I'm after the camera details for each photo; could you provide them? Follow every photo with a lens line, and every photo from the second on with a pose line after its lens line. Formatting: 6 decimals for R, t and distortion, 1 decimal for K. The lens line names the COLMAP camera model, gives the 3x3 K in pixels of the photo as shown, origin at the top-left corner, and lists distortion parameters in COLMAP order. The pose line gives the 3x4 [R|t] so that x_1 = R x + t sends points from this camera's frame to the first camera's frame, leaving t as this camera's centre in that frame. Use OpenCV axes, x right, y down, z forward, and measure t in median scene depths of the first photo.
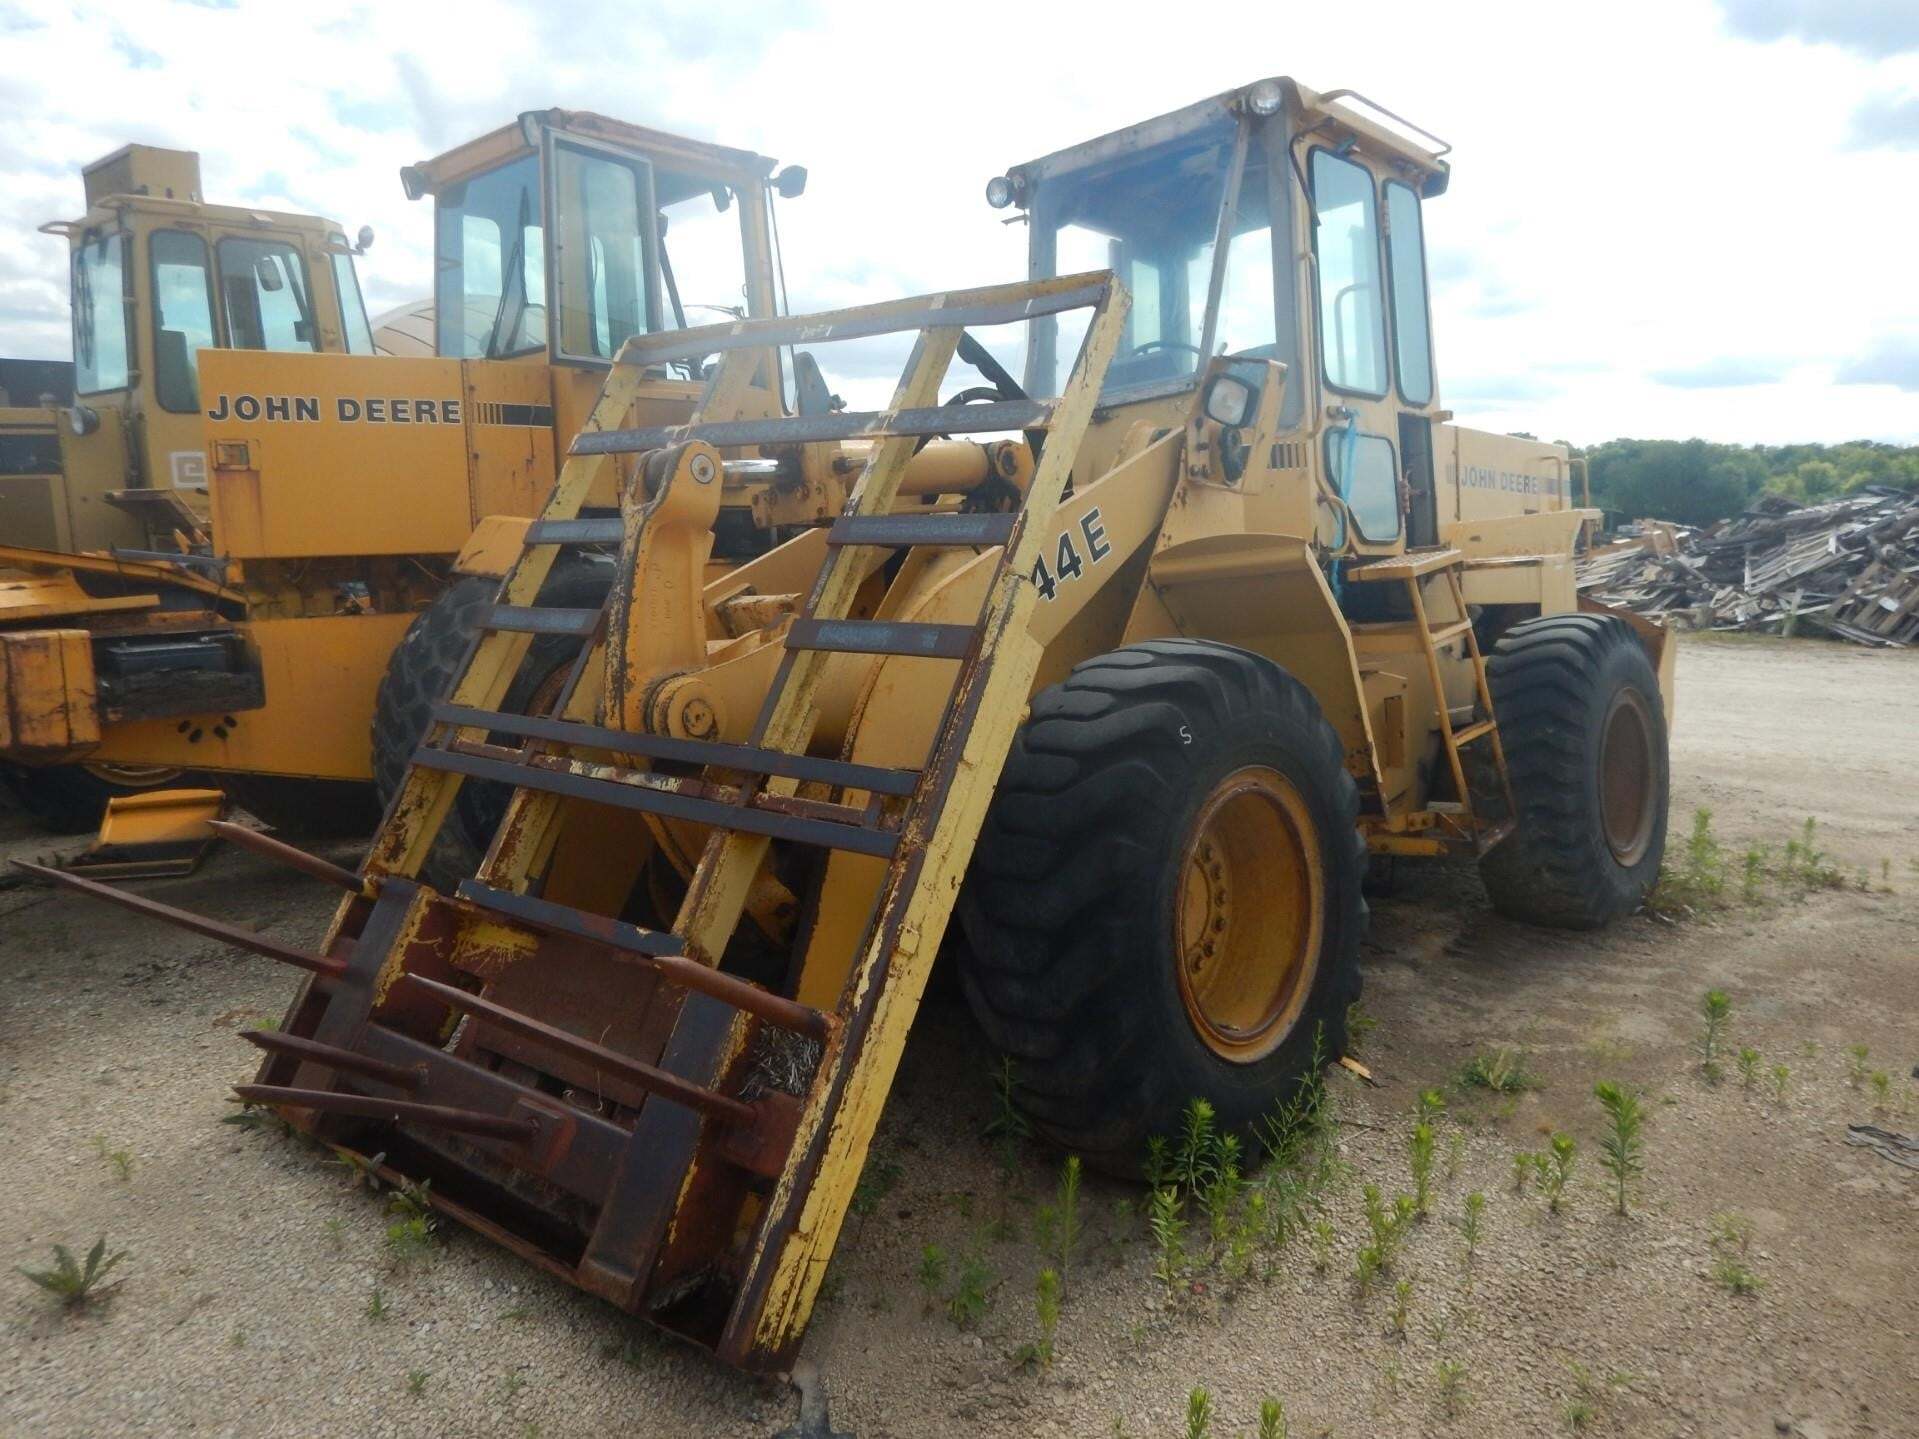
lens RADIAL K [[1332.2, 0, 959.5], [0, 1332.2, 719.5], [0, 0, 1]] dist [0.001618, 0.000215]
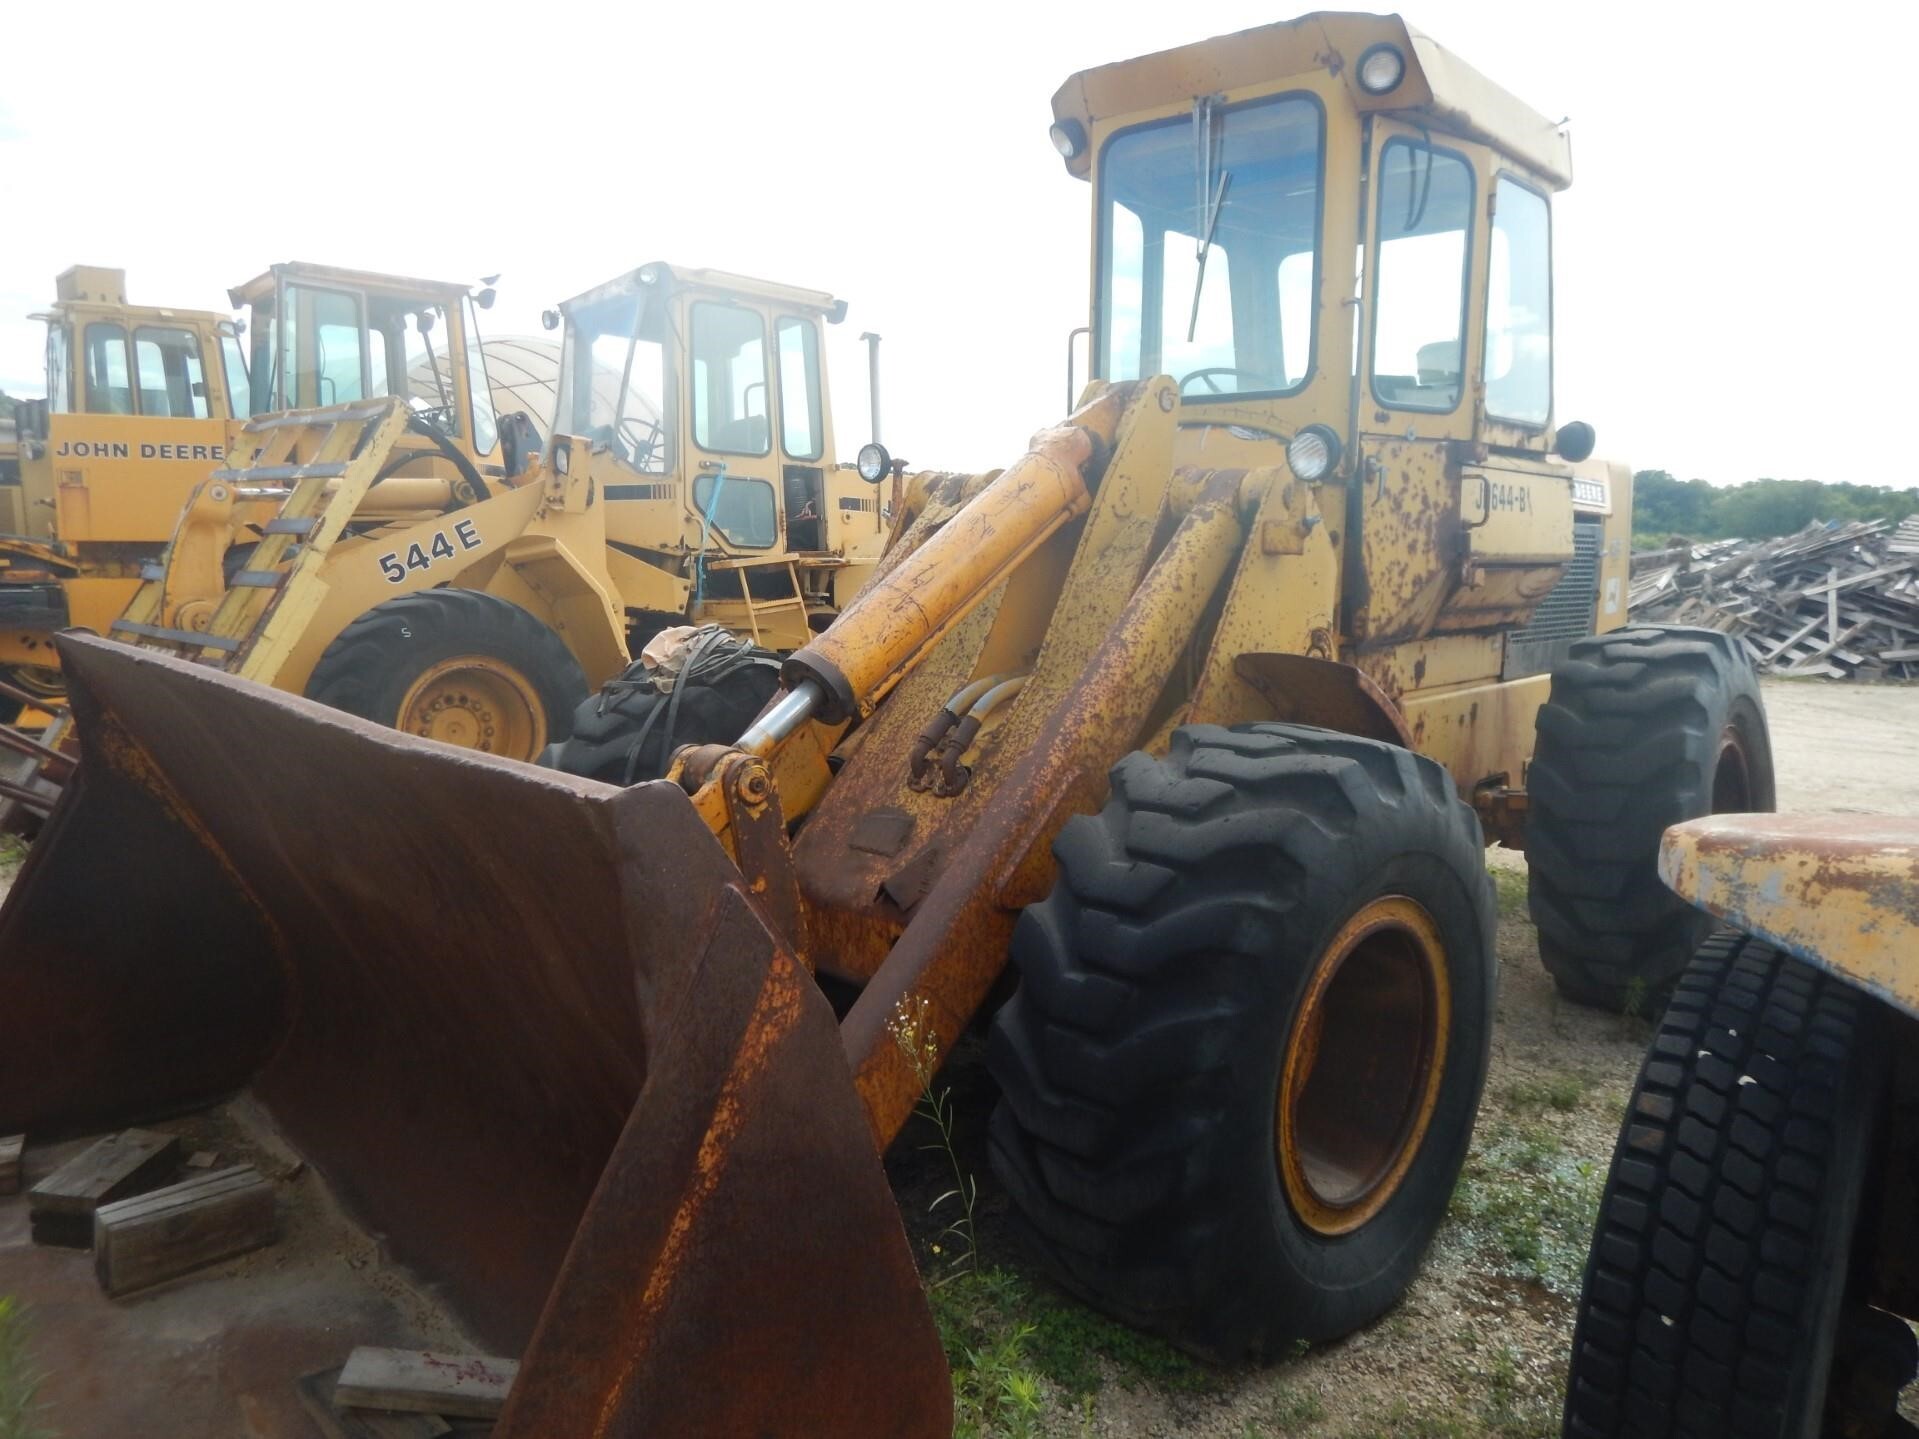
lens RADIAL K [[1332.2, 0, 959.5], [0, 1332.2, 719.5], [0, 0, 1]] dist [0.001618, 0.000215]
pose [[0.995748, 0.034663, -0.085350, 0.690942], [-0.036074, 0.999236, -0.015048, 0.083698], [0.084763, 0.018063, 0.996237, -0.534010]]
